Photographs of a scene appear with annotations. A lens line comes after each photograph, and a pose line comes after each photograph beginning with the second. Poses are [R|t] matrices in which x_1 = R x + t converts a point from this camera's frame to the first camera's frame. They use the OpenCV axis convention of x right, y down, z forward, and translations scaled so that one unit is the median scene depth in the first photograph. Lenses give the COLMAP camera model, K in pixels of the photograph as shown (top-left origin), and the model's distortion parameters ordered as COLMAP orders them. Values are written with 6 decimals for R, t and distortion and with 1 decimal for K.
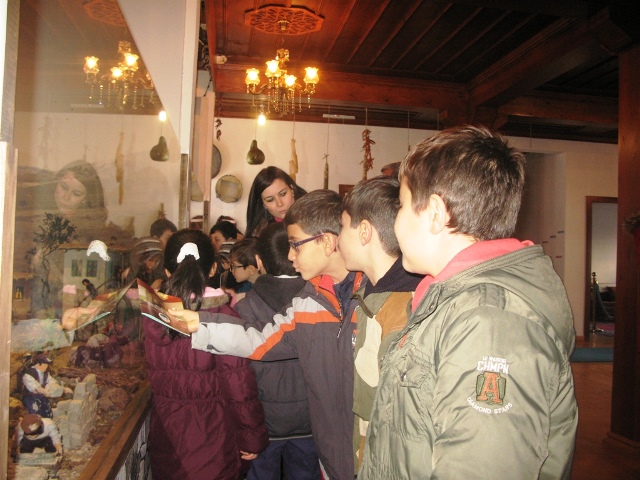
lens RADIAL K [[651.5, 0, 321.3], [0, 651.5, 241.5], [0, 0, 1]] dist [-0.220529, 0.258697]
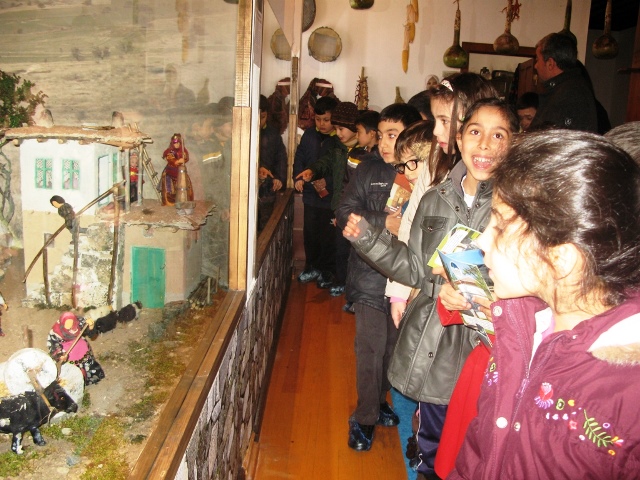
lens RADIAL K [[651.5, 0, 321.3], [0, 651.5, 241.5], [0, 0, 1]] dist [-0.220529, 0.258697]
pose [[0.989903, 0.047286, -0.133629, -0.035999], [-0.019021, 0.978503, 0.205353, -0.006744], [0.140467, -0.200737, 0.969522, 0.226538]]
